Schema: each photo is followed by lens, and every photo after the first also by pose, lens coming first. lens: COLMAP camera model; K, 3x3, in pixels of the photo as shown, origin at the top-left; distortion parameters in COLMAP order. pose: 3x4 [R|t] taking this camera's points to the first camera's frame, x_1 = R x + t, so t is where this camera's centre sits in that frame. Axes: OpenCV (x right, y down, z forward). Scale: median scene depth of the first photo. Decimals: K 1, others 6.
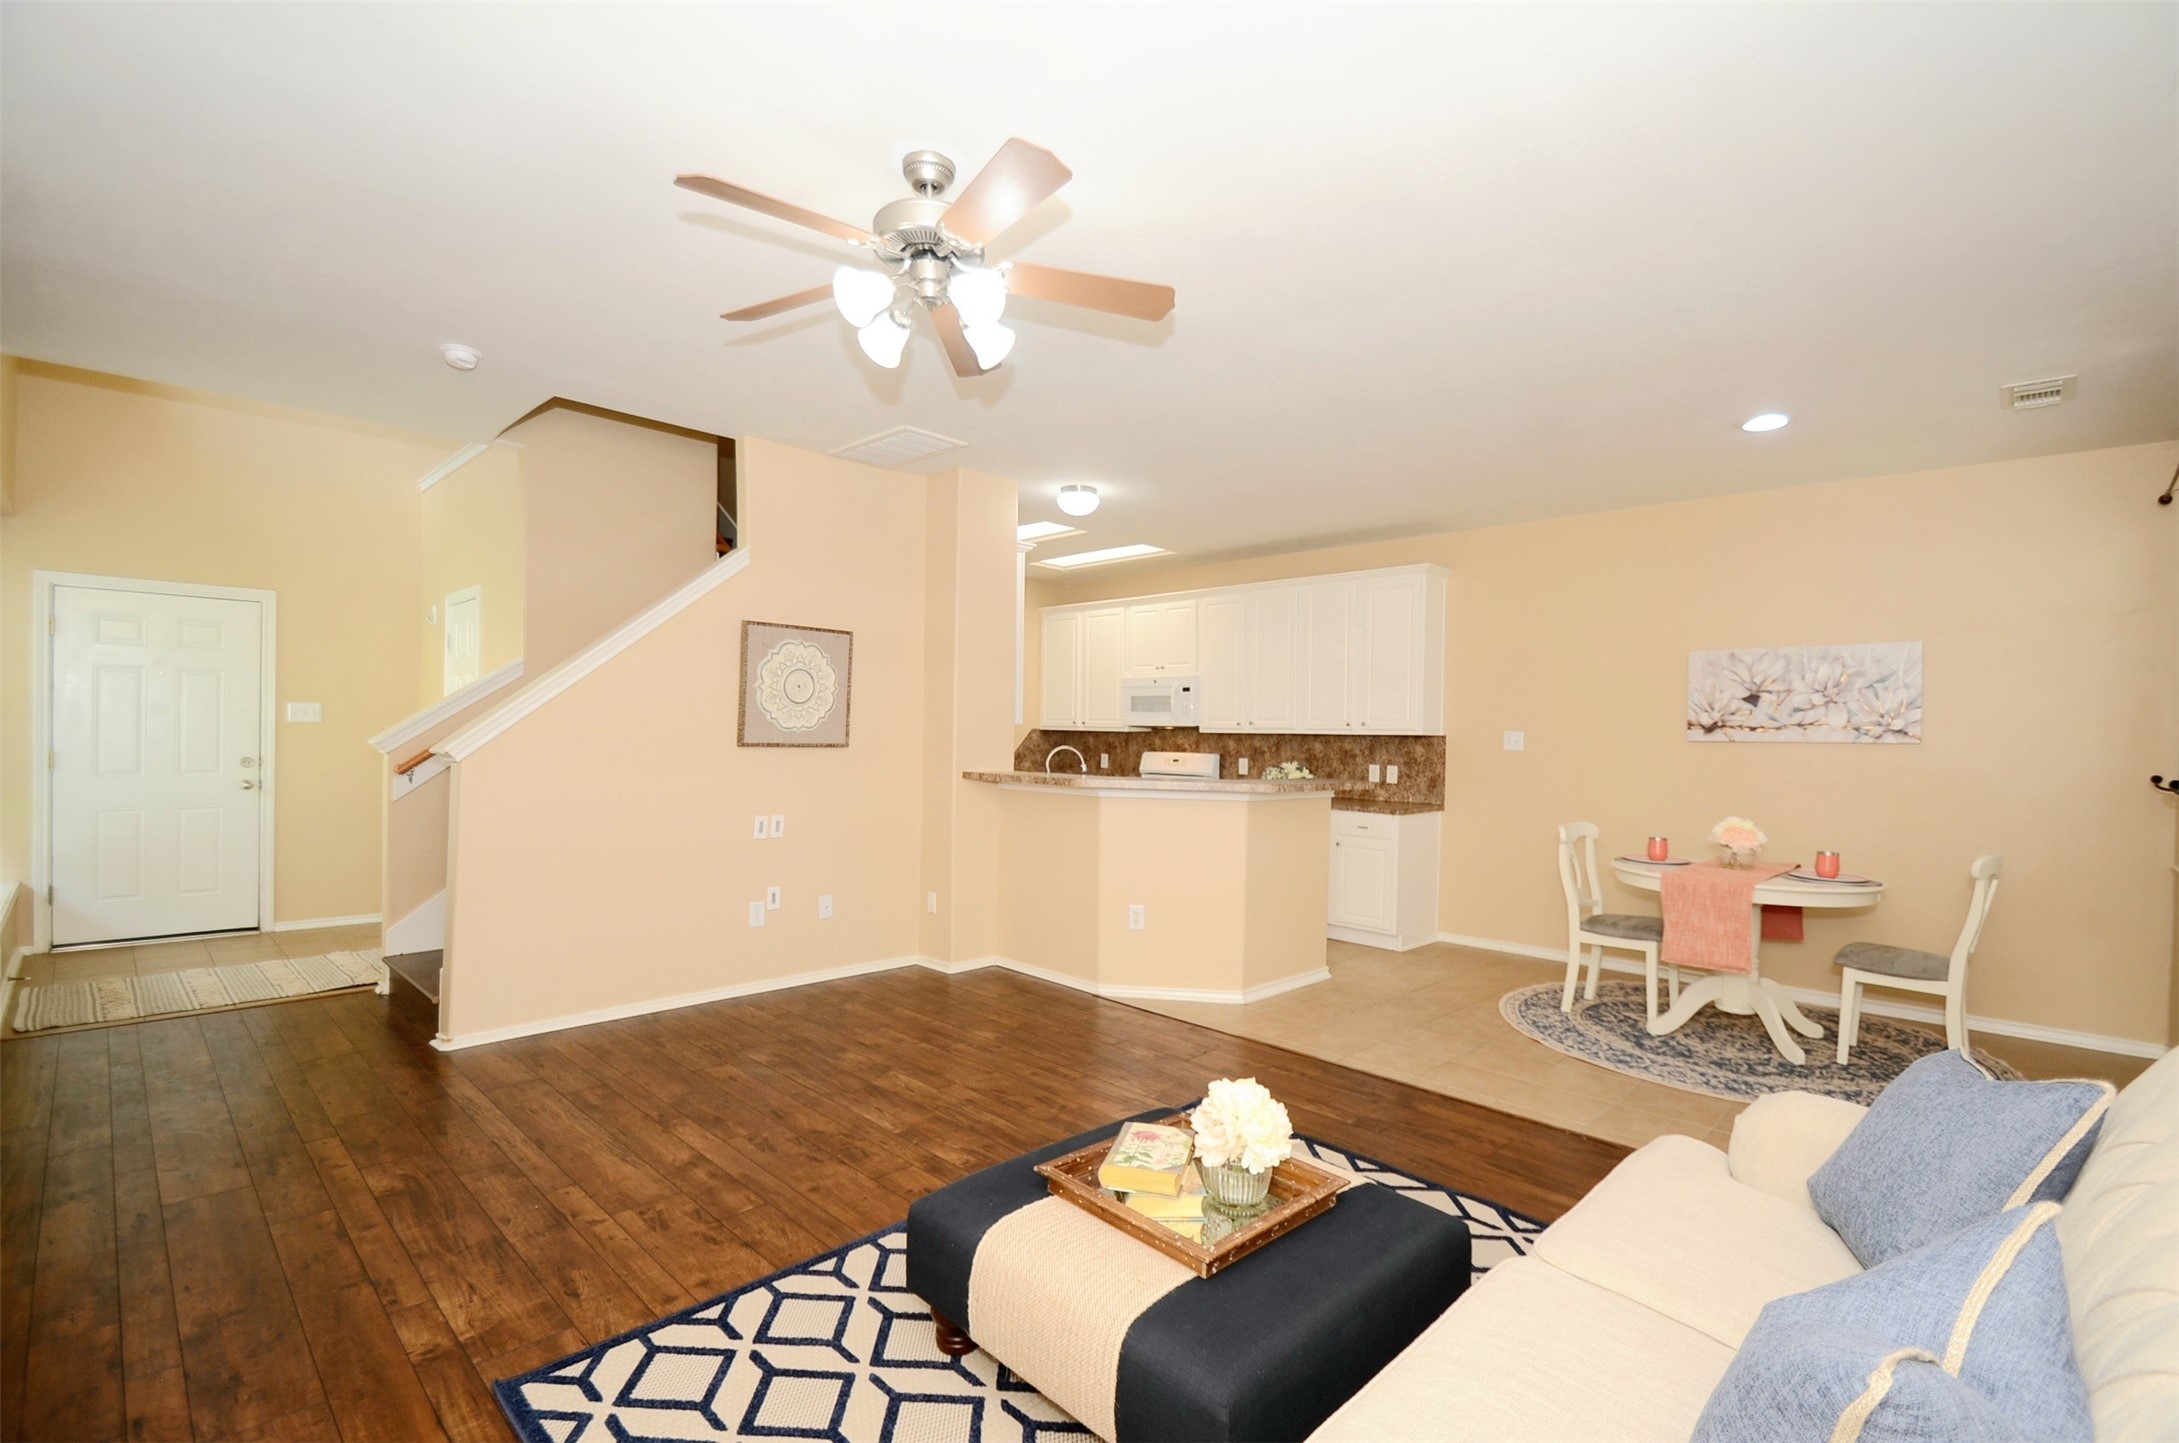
lens RADIAL K [[993.5, 0, 1067.0], [0, 993.5, 745.9], [0, 0, 1]] dist [-0.001473, -0.011408]
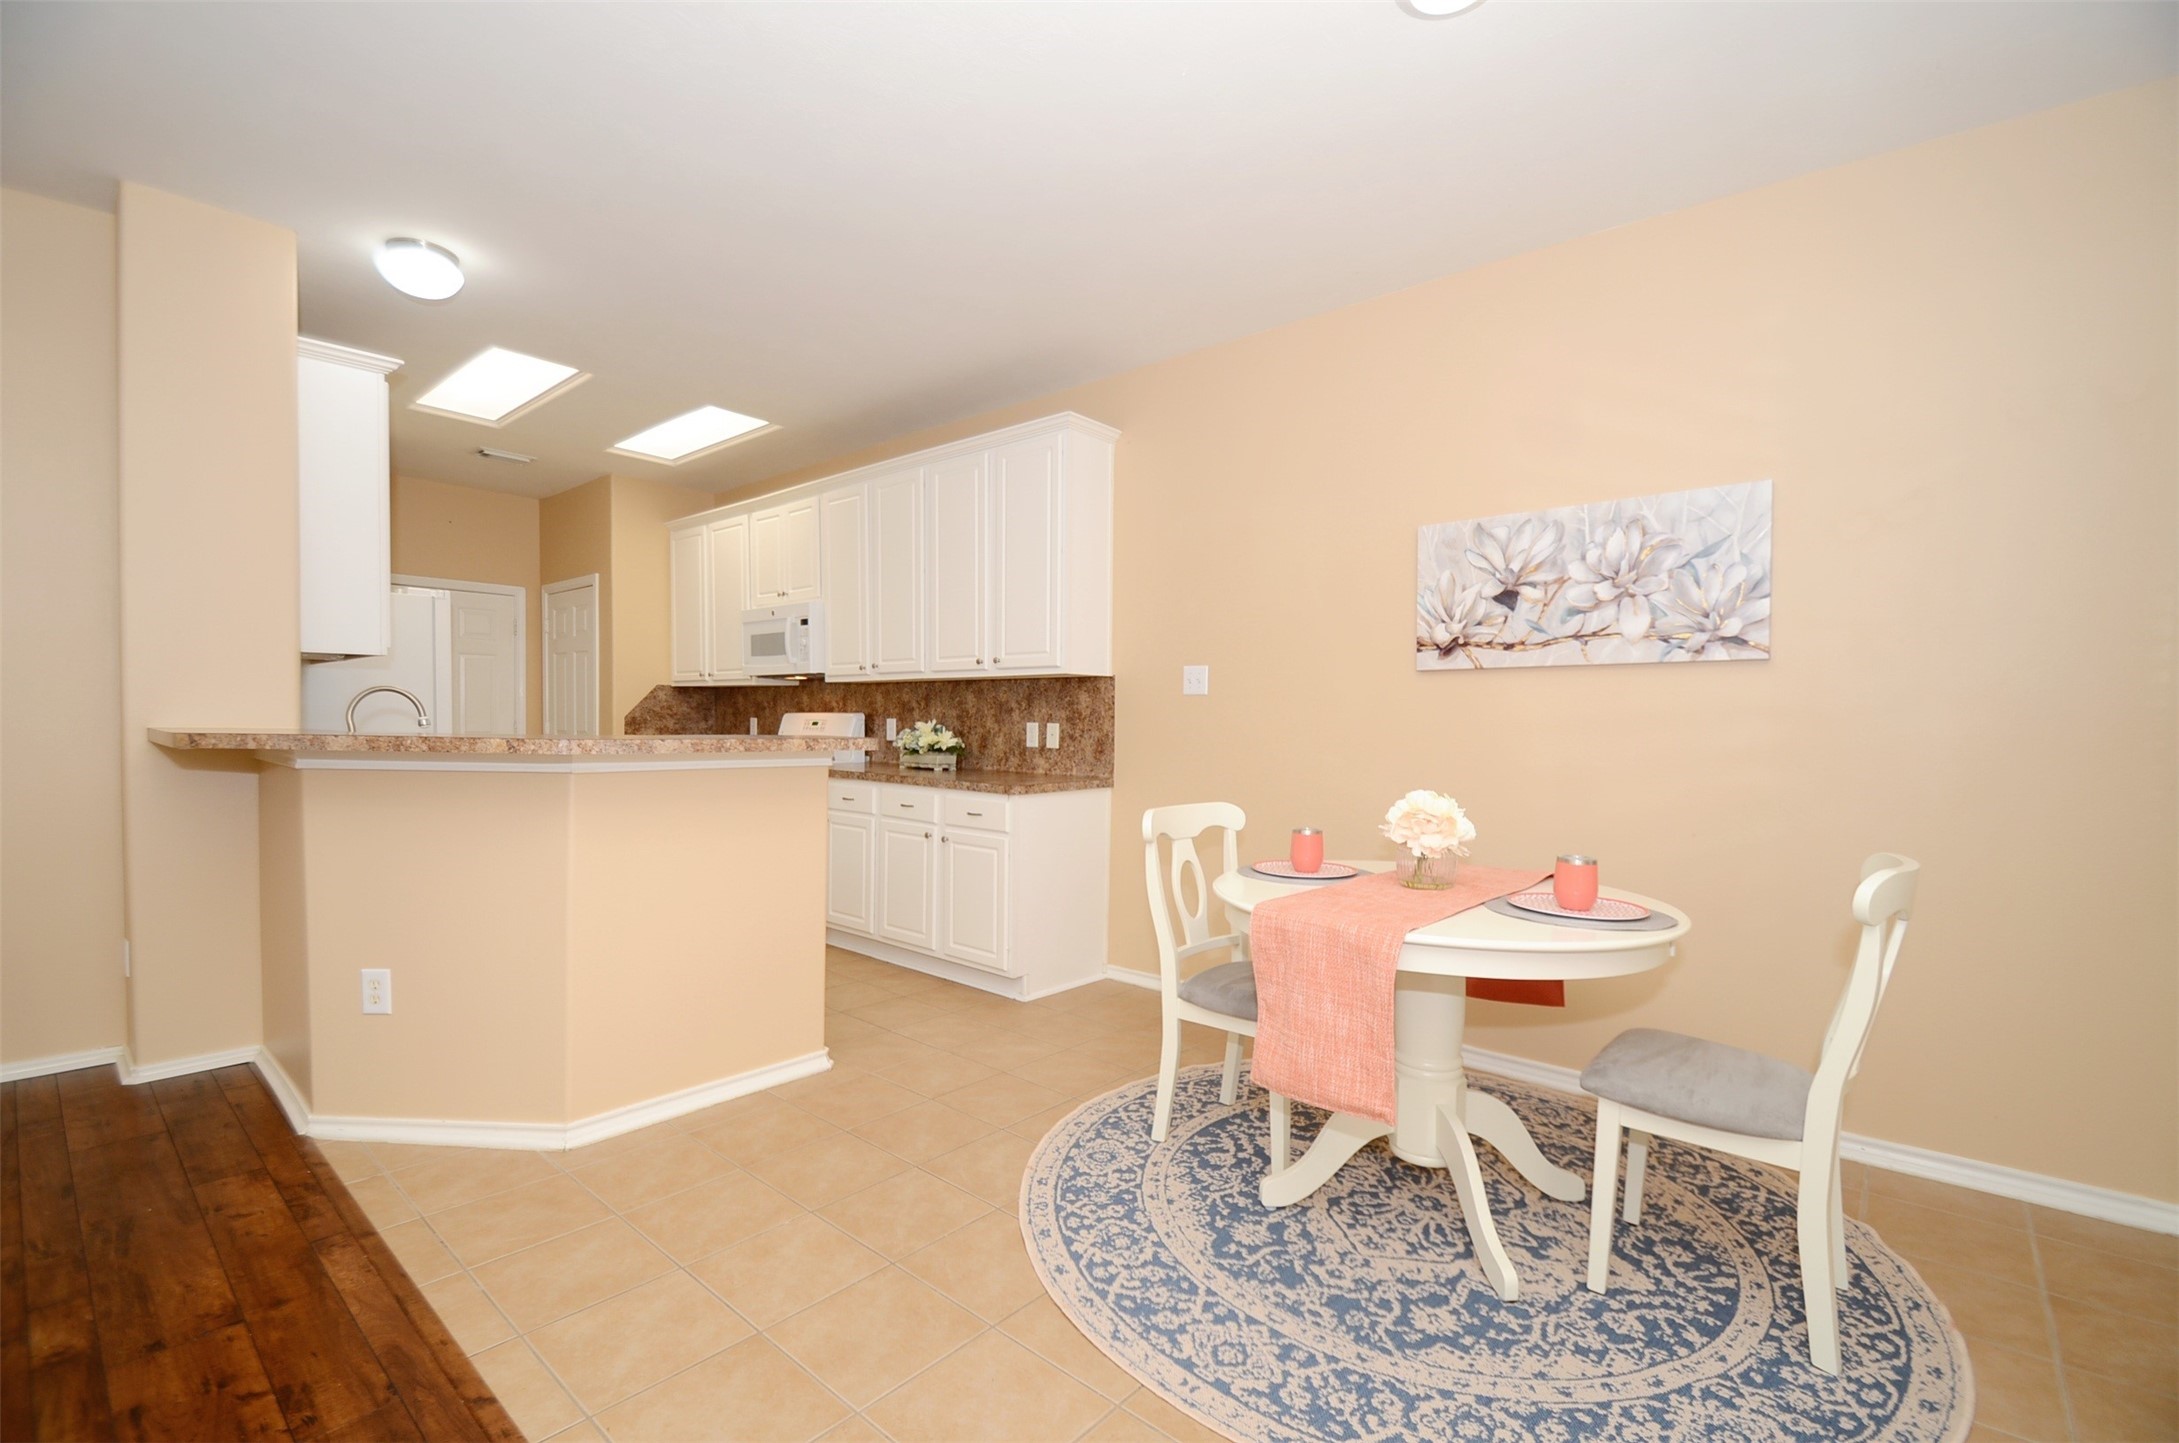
lens RADIAL K [[956.5, 0, 1085.9], [0, 956.5, 748.1], [0, 0, 1]] dist [0.015002, -0.017662]
pose [[0.997797, -0.010730, 0.065475, 0.394739], [0.009456, 0.999761, 0.019736, 0.031493], [-0.065671, -0.019073, 0.997659, 0.427527]]
